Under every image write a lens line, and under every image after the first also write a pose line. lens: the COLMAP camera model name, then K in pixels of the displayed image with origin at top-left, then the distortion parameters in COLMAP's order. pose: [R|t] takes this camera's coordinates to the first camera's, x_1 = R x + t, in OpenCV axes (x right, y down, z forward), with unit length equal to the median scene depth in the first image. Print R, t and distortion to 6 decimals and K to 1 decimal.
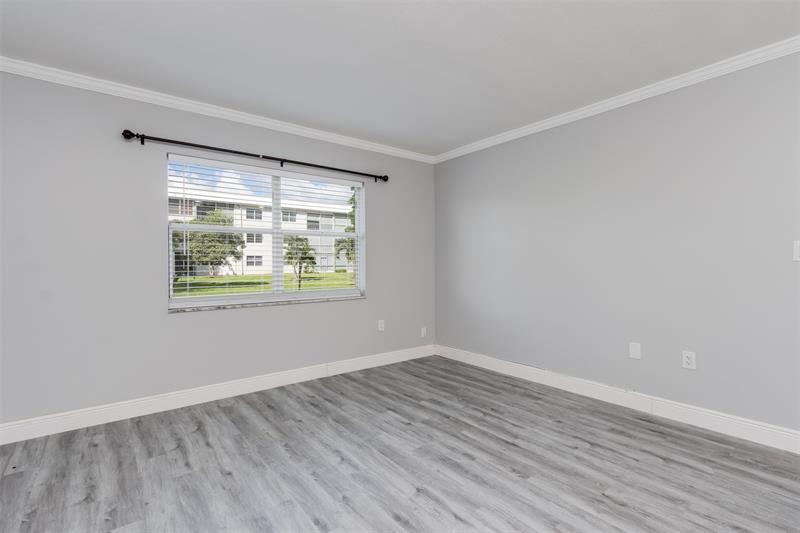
lens RADIAL K [[369.9, 0, 399.5], [0, 369.9, 266.0], [0, 0, 1]] dist [0.006100, -0.001883]
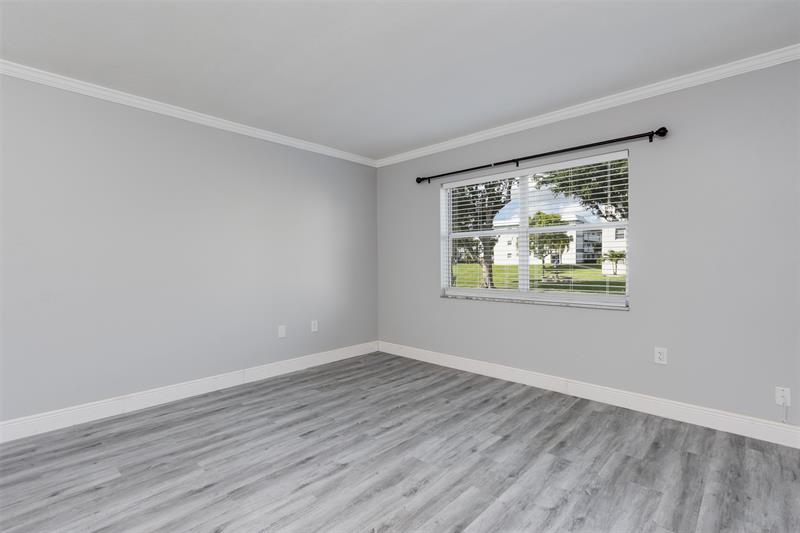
lens RADIAL K [[369.9, 0, 407.7], [0, 369.9, 266.8], [0, 0, 1]] dist [0.006100, -0.001883]
pose [[0.176166, 0.012041, -0.984287, 0.764919], [-0.007532, 0.999912, 0.010884, -0.003985], [0.984332, 0.005497, 0.176242, 0.641351]]
